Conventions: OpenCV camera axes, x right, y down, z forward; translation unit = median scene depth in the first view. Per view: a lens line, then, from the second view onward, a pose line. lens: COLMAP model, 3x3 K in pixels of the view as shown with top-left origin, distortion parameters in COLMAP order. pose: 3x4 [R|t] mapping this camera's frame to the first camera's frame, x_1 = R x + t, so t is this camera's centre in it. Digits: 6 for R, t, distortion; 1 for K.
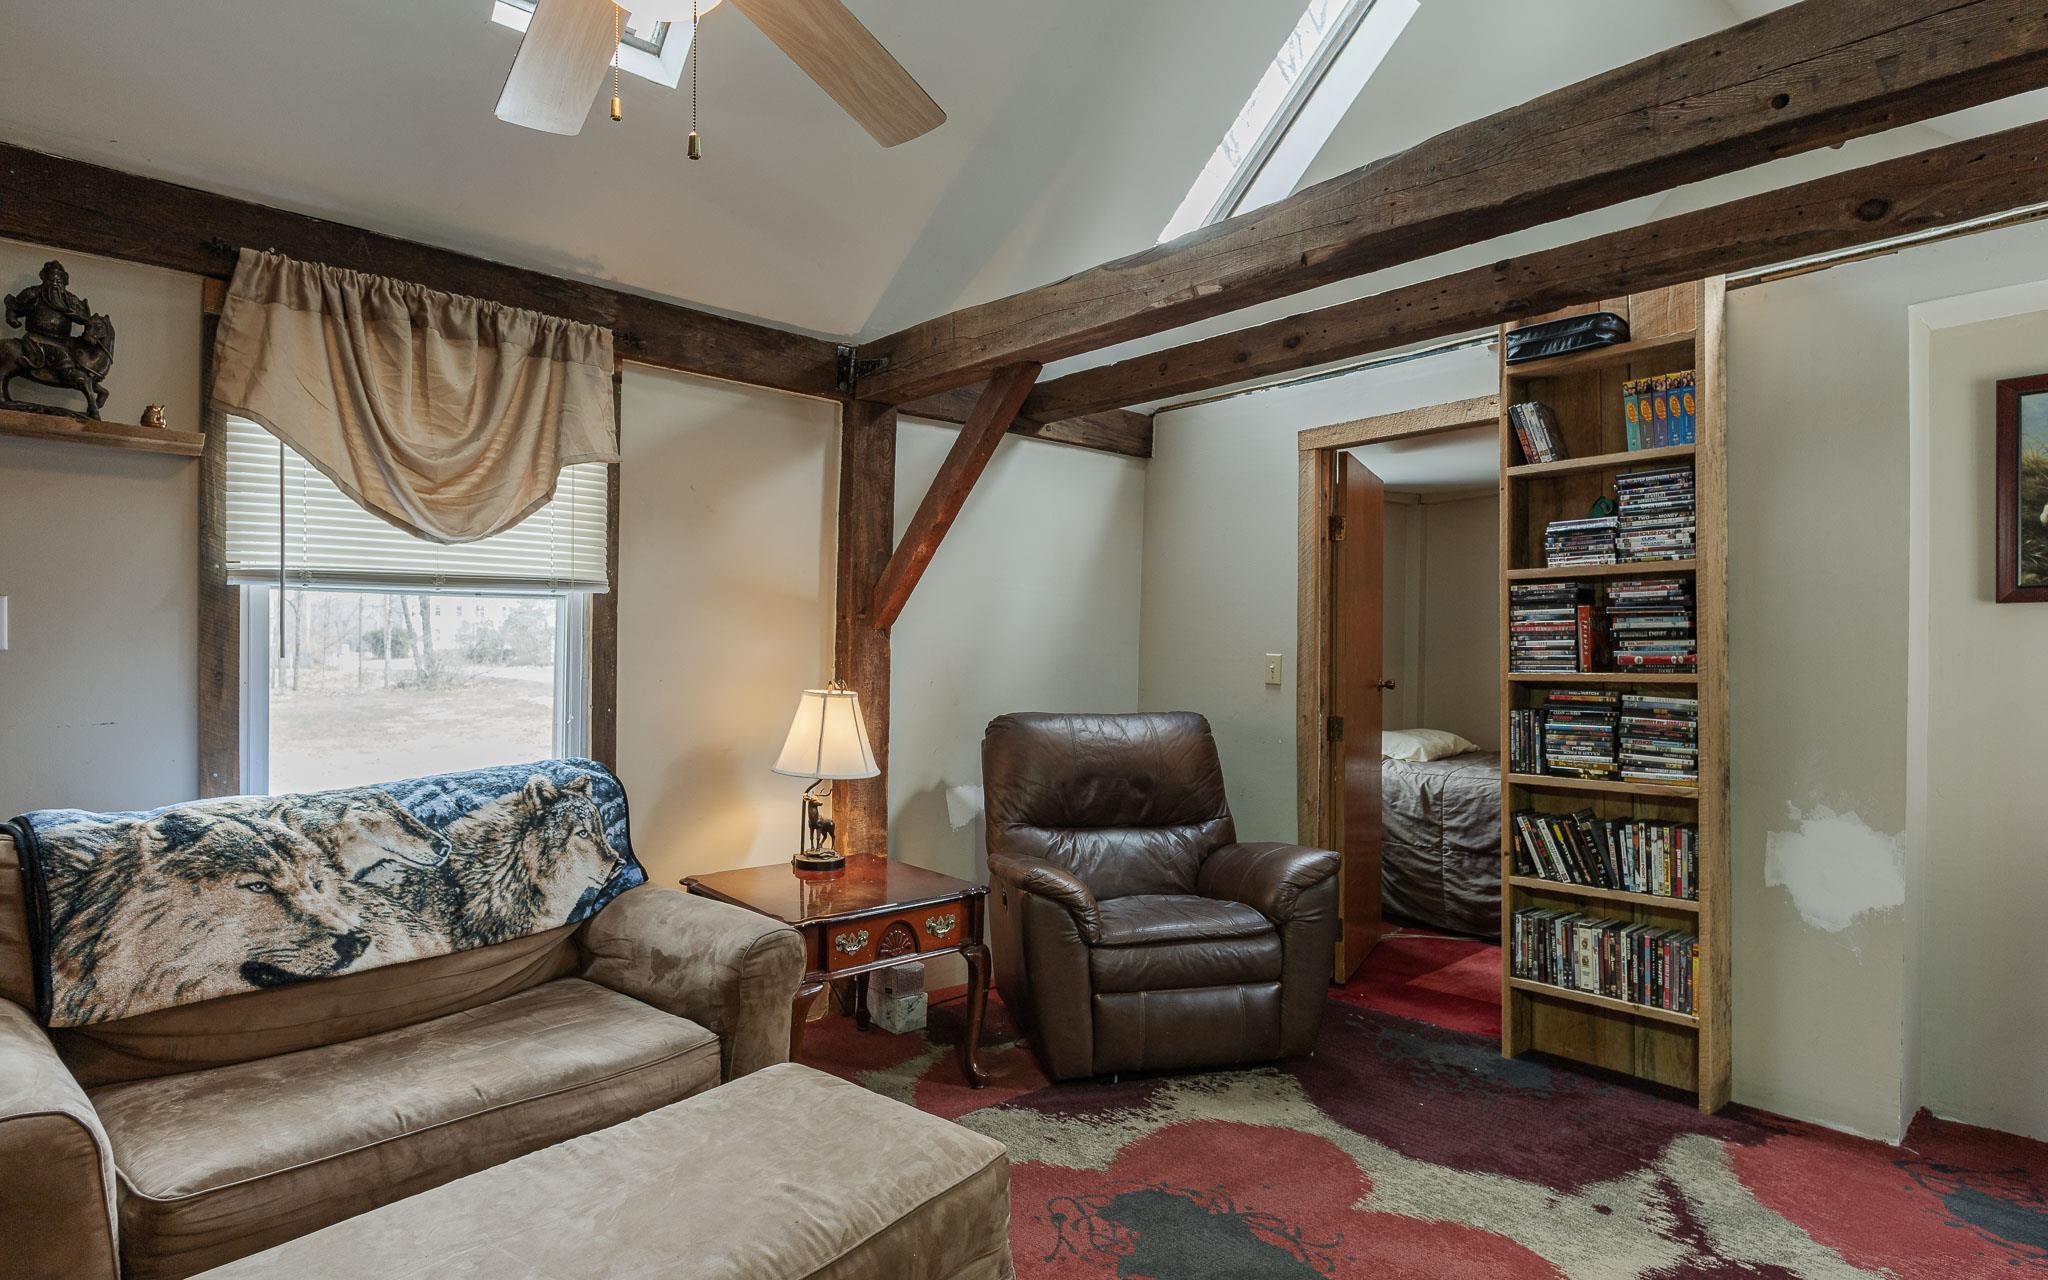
lens RADIAL K [[1073.7, 0, 1025.1], [0, 1073.7, 657.7], [0, 0, 1]] dist [-0.004755, -0.002113]
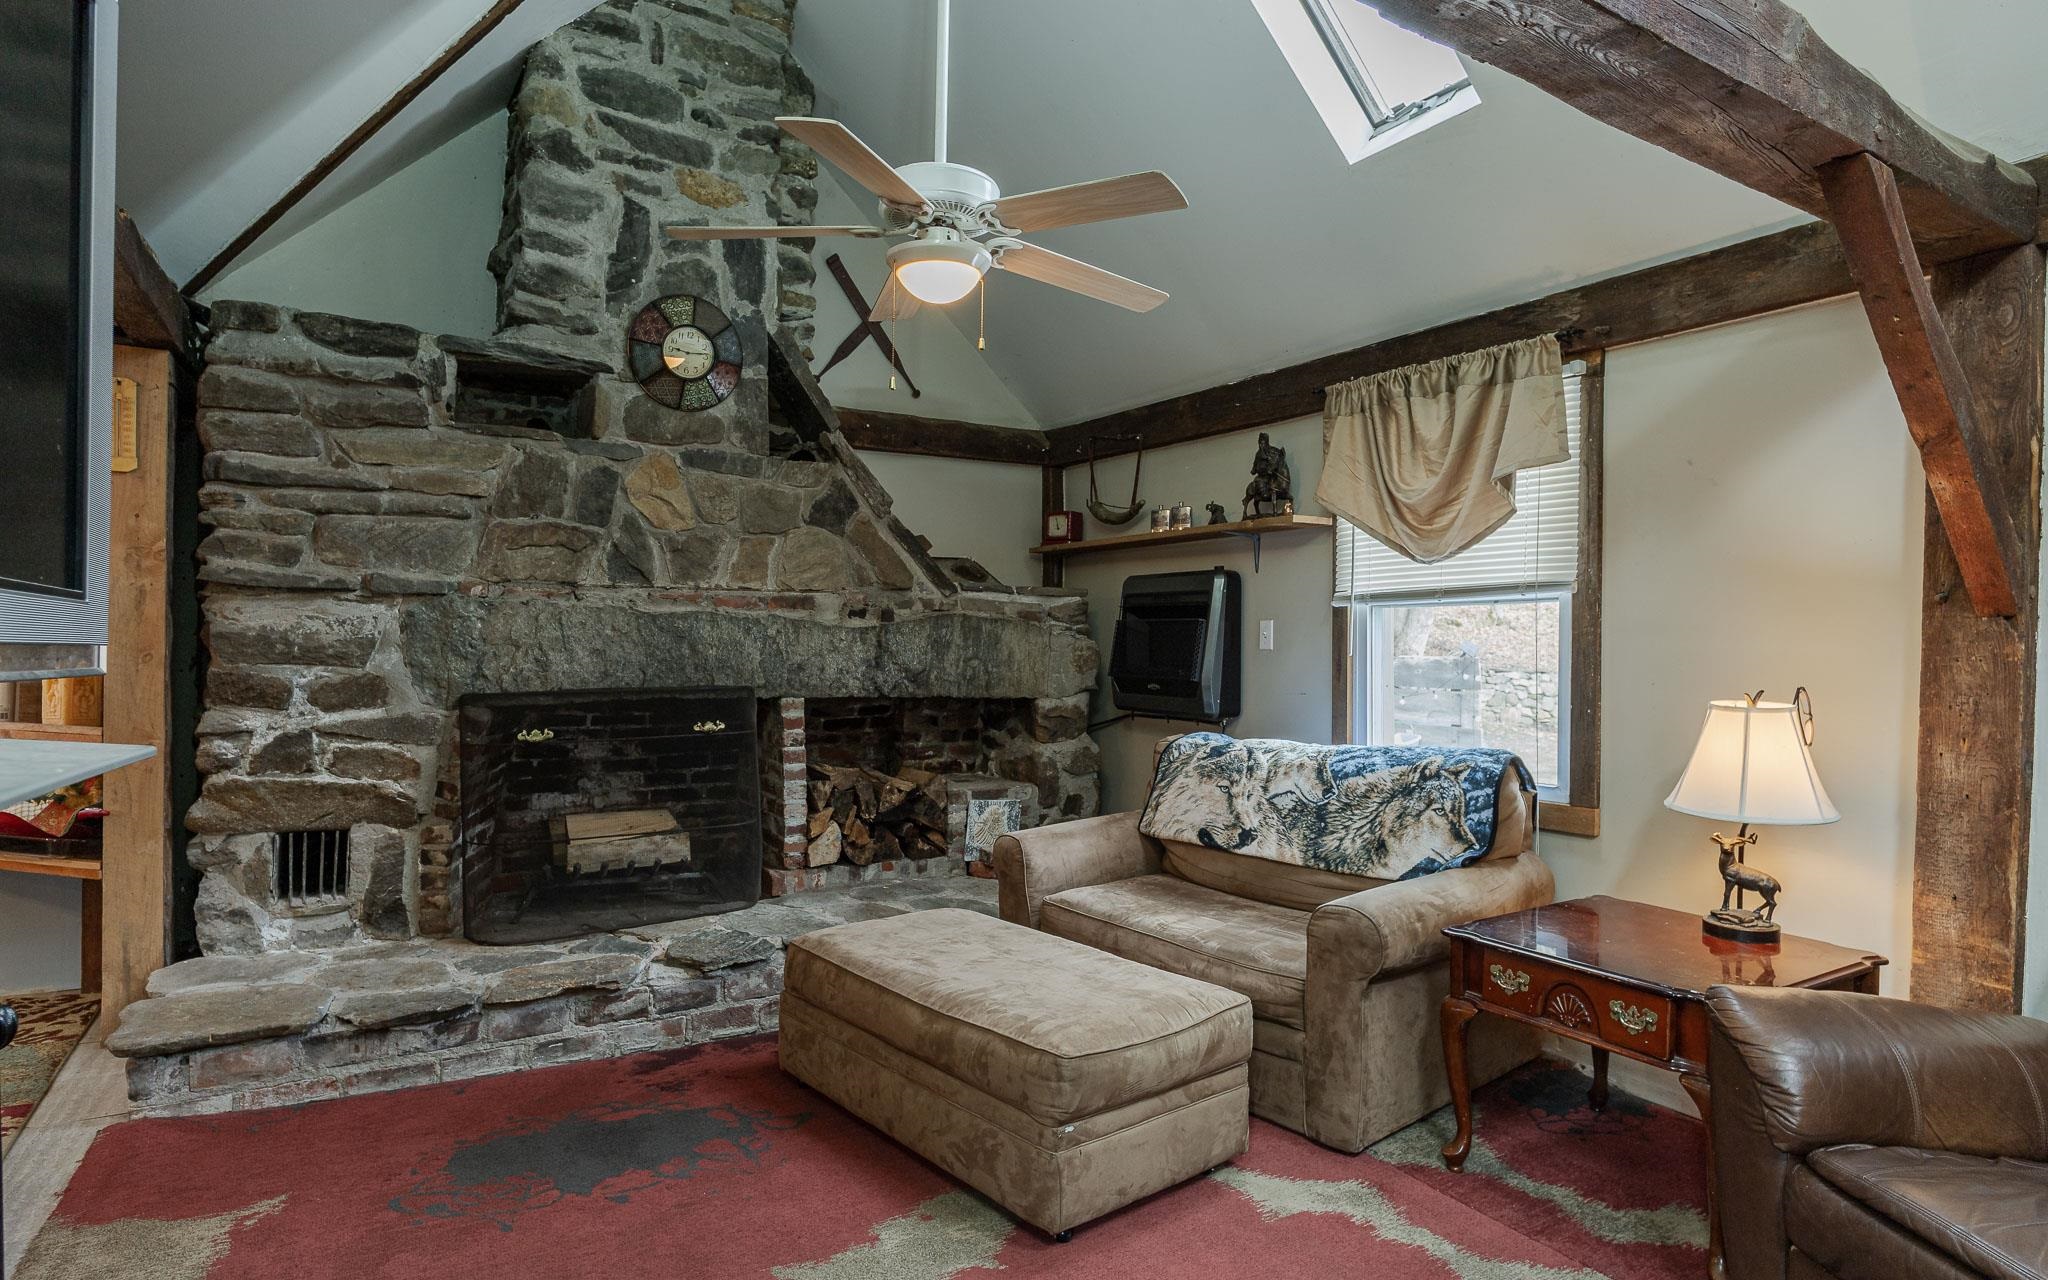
lens RADIAL K [[1073.7, 0, 1025.1], [0, 1073.7, 657.7], [0, 0, 1]] dist [-0.004755, -0.002113]
pose [[-0.173375, -0.002123, -0.984854, 0.819407], [-0.020281, 0.999793, 0.001415, 0.011008], [0.984647, 0.020219, -0.173382, 0.810484]]
